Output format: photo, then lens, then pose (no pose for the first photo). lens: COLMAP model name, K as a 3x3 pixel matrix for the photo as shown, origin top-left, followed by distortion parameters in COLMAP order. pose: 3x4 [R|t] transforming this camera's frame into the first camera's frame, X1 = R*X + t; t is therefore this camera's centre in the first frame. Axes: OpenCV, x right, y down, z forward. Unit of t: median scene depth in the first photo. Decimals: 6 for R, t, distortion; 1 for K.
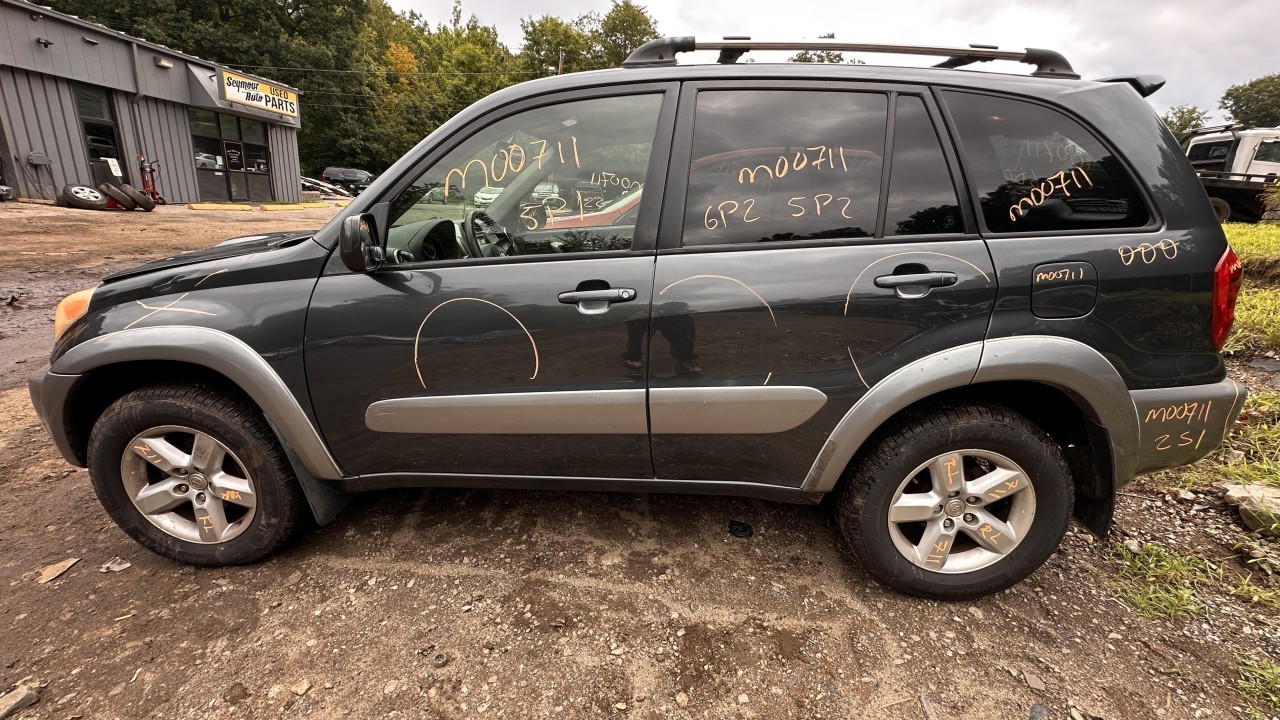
lens RADIAL K [[505.4, 0, 640.0], [0, 505.4, 360.0], [0, 0, 1]] dist [-0.002810, 0.000192]
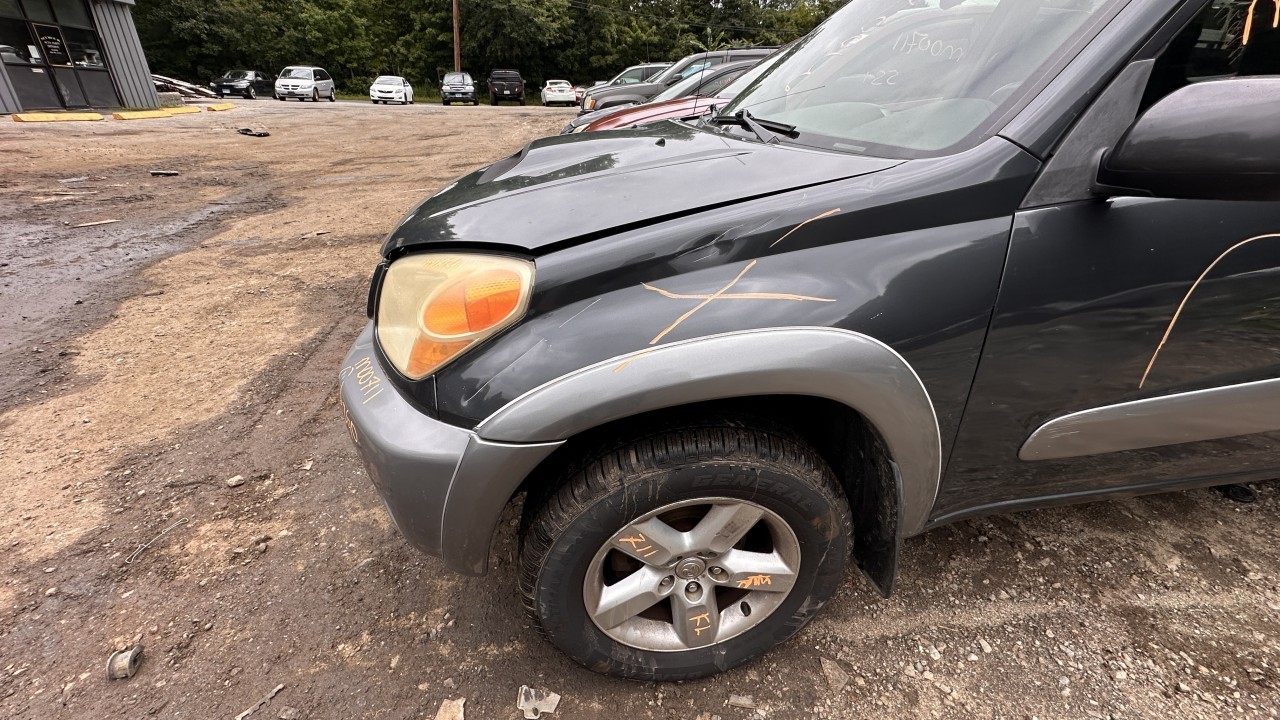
lens RADIAL K [[505.4, 0, 640.0], [0, 505.4, 360.0], [0, 0, 1]] dist [-0.002810, 0.000192]
pose [[0.984345, -0.107253, 0.139860, -0.100794], [0.079989, 0.978955, 0.187747, -0.012874], [-0.157054, -0.173621, 0.972209, 0.046083]]
